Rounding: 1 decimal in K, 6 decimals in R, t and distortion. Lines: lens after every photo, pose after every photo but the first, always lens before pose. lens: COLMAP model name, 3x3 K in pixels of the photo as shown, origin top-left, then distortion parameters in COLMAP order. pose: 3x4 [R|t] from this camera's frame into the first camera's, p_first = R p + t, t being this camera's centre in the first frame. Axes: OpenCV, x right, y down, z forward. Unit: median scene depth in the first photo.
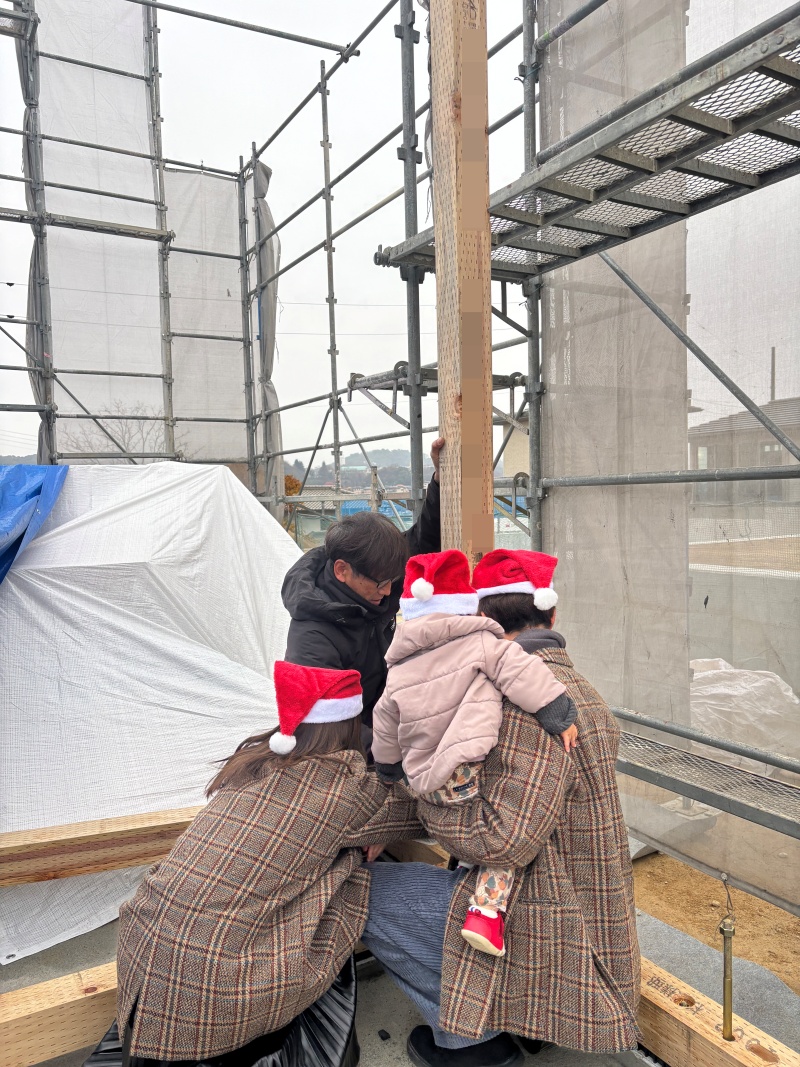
lens RADIAL K [[819.3, 0, 400.0], [0, 819.3, 533.5], [0, 0, 1]] dist [0.046211, -0.052212]
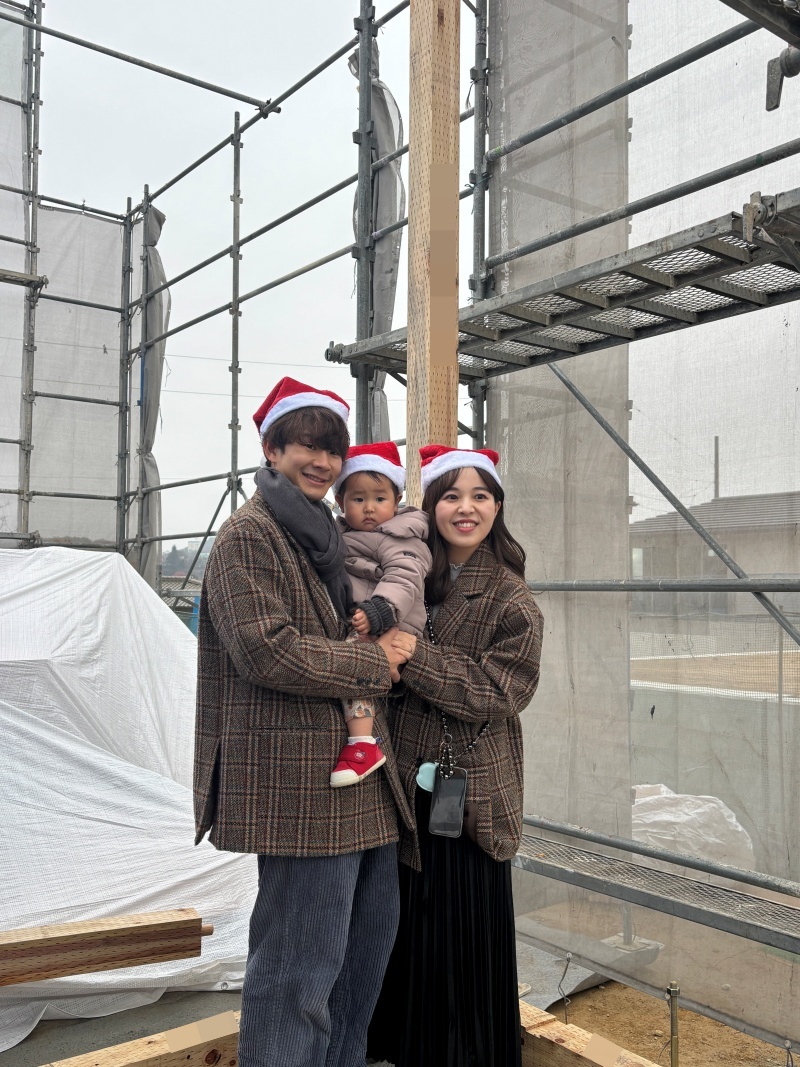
lens RADIAL K [[994.4, 0, 400.0], [0, 994.4, 533.5], [0, 0, 1]] dist [0.014644, -0.000621]
pose [[0.992715, 0.040426, 0.113498, -0.043898], [-0.027972, 0.993620, -0.109258, 0.004604], [-0.117191, 0.105288, 0.987512, -0.104454]]
